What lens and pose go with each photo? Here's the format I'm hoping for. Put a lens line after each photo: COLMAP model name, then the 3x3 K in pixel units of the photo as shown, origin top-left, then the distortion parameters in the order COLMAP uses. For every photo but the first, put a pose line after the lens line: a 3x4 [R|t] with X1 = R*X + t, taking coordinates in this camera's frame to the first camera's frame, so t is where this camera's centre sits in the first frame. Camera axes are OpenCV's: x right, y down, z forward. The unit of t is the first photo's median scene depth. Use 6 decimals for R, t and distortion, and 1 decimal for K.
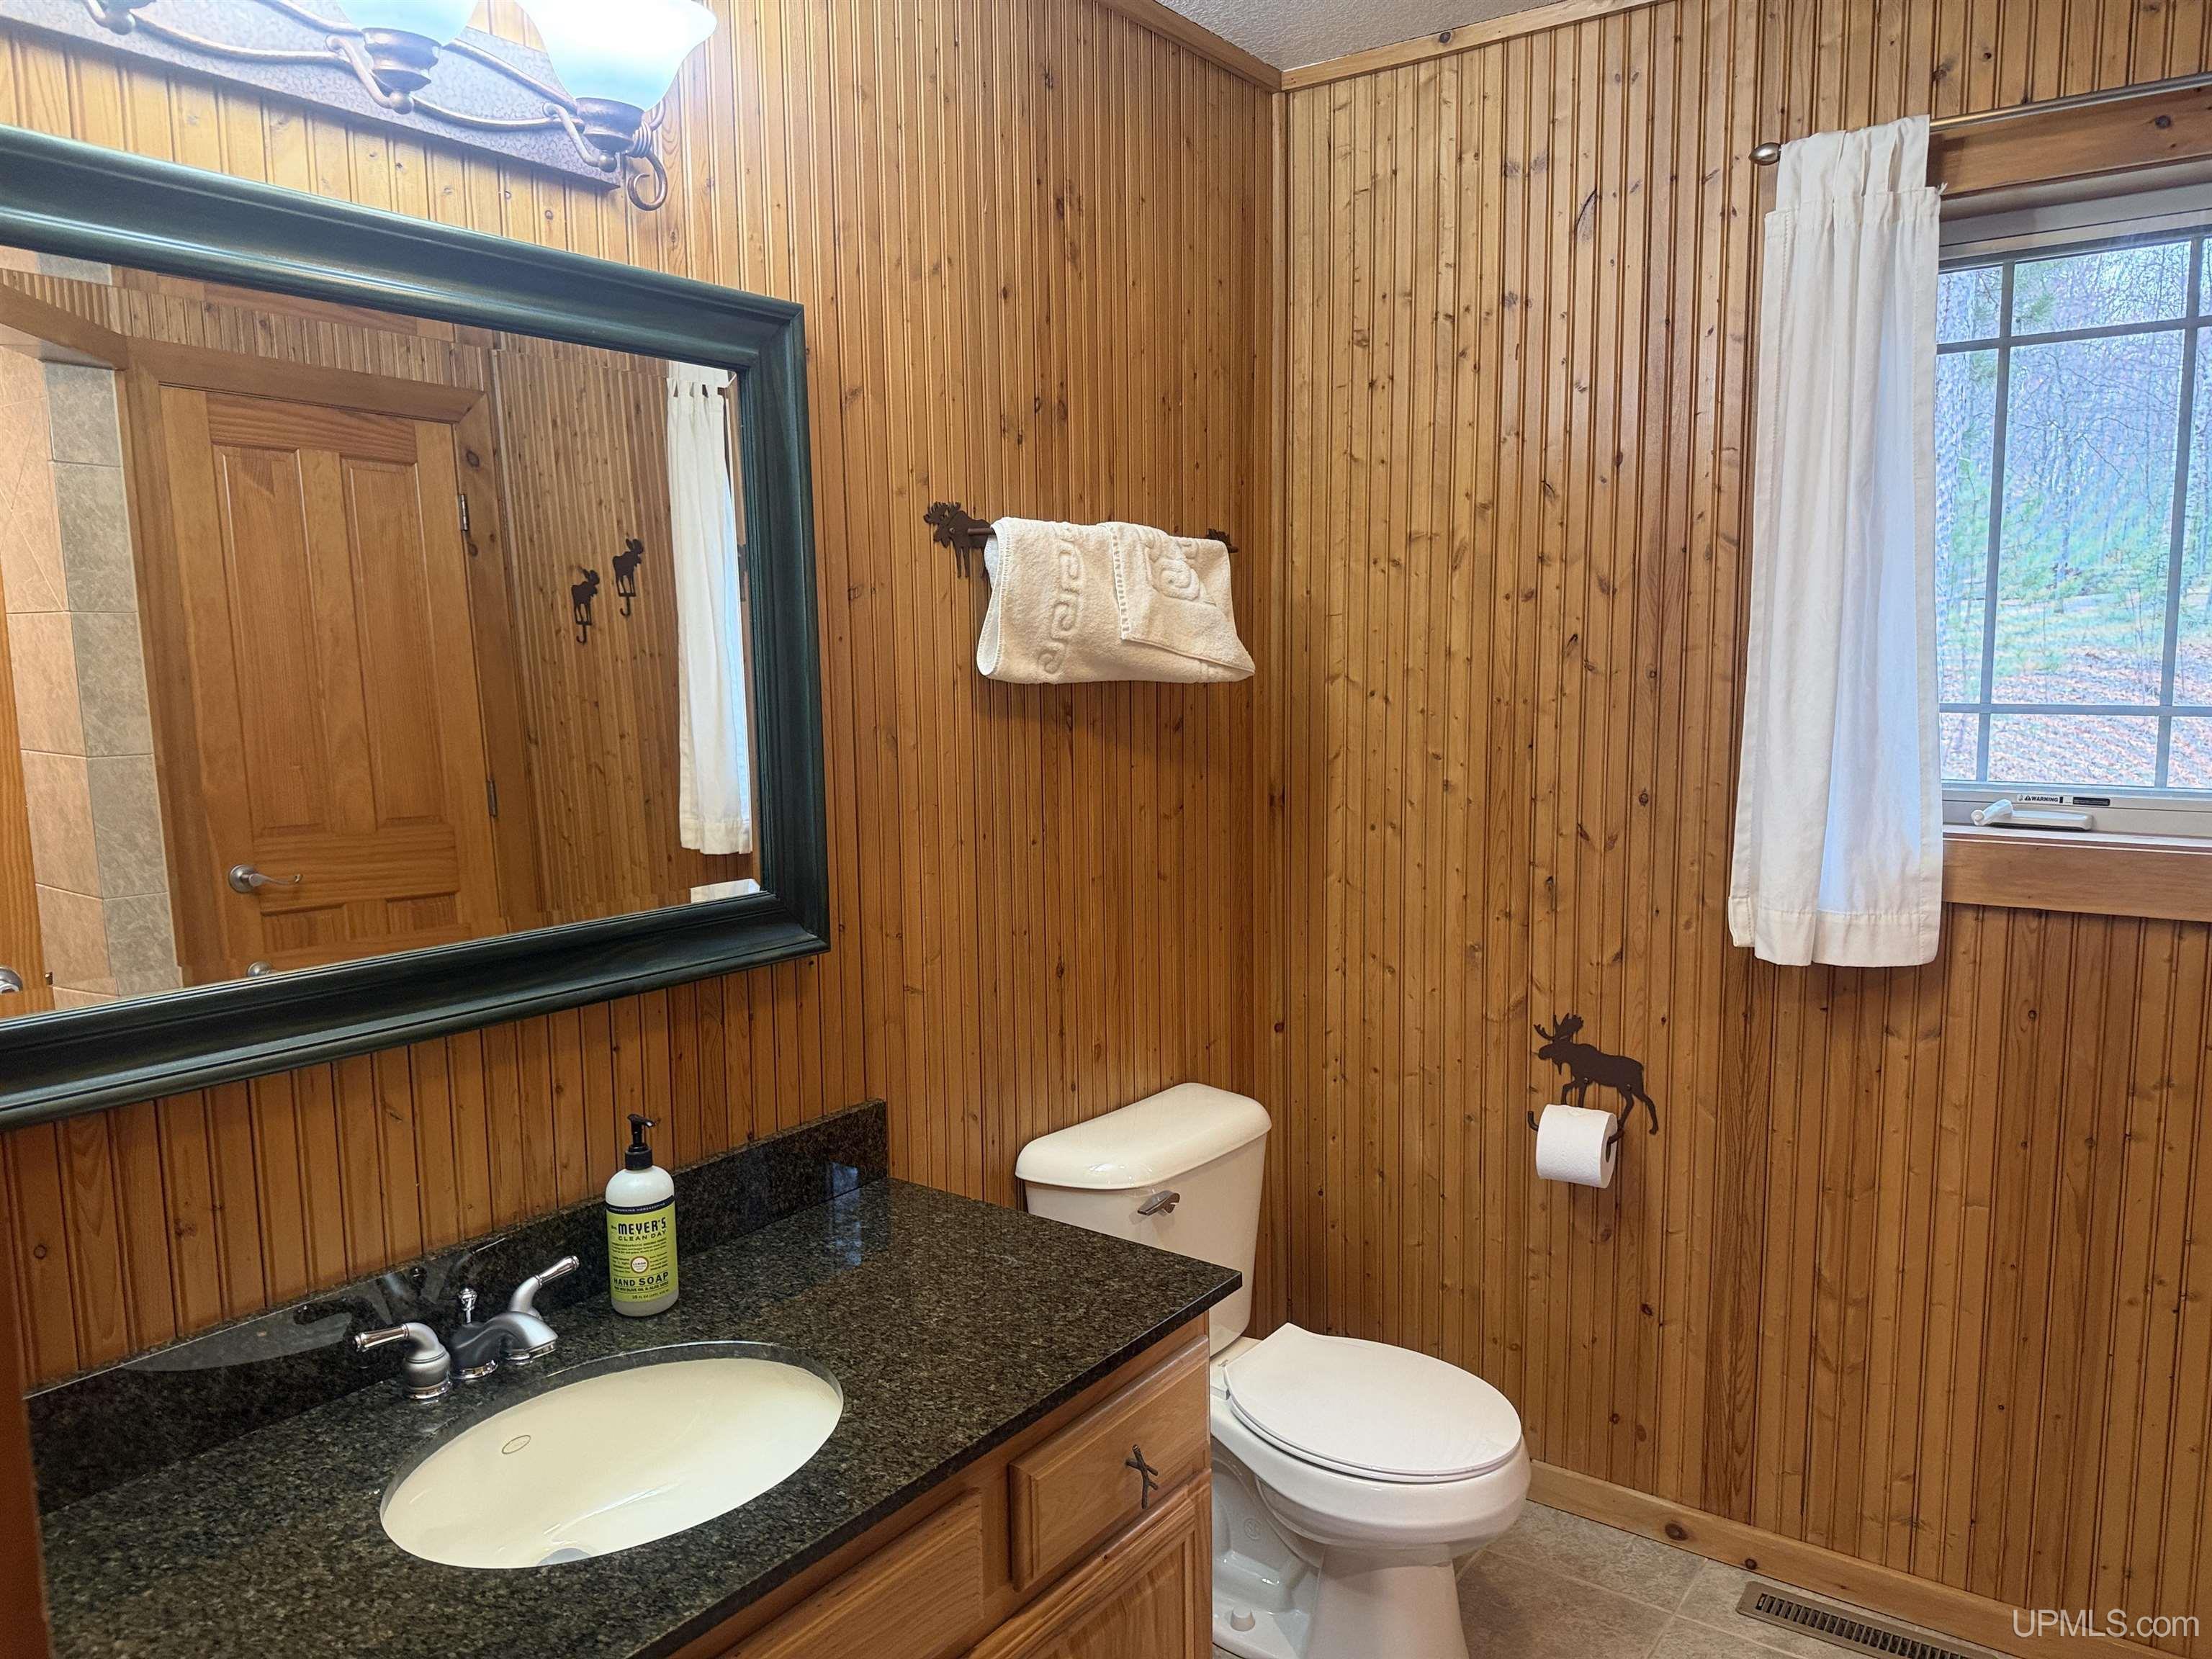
lens RADIAL K [[1561.1, 0, 1093.8], [0, 1561.1, 831.7], [0, 0, 1]] dist [0.051274, -0.084580]
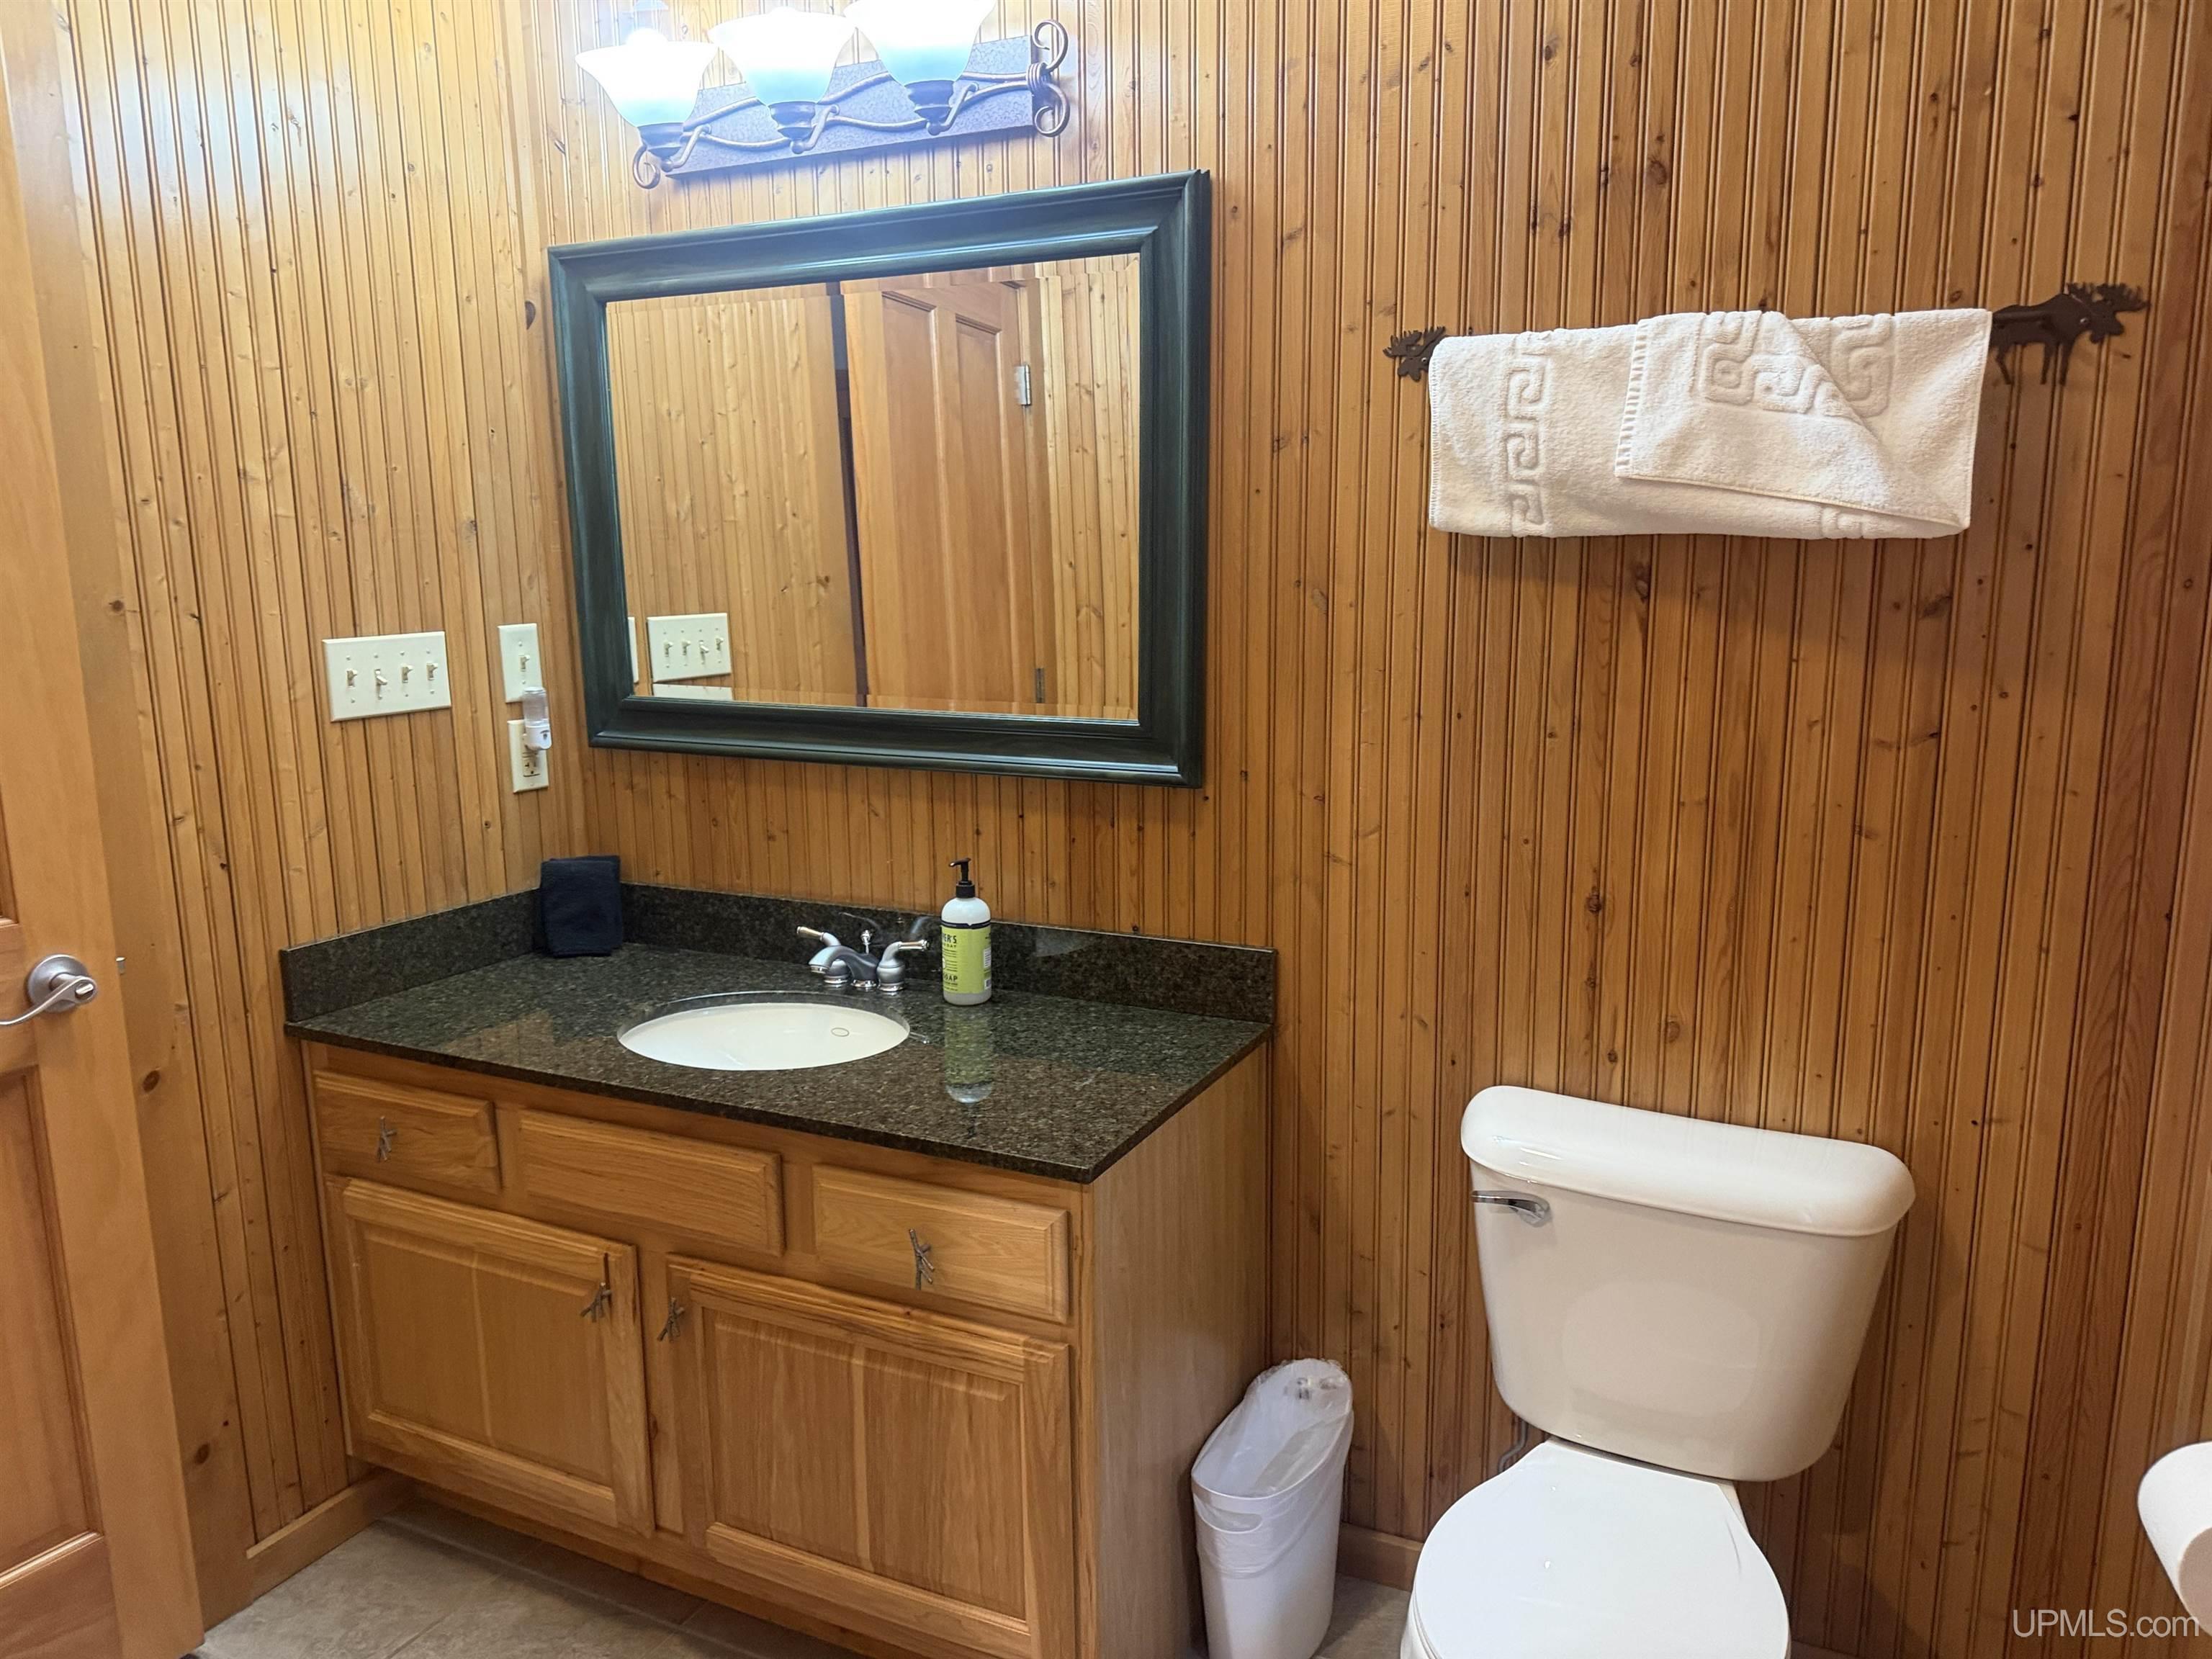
lens RADIAL K [[1561.1, 0, 1101.3], [0, 1561.1, 837.2], [0, 0, 1]] dist [0.051274, -0.084580]
pose [[0.160537, 0.180987, -0.970295, 0.763840], [-0.111208, 0.980102, 0.164417, -0.051851], [0.980745, 0.081509, 0.177470, 0.657145]]
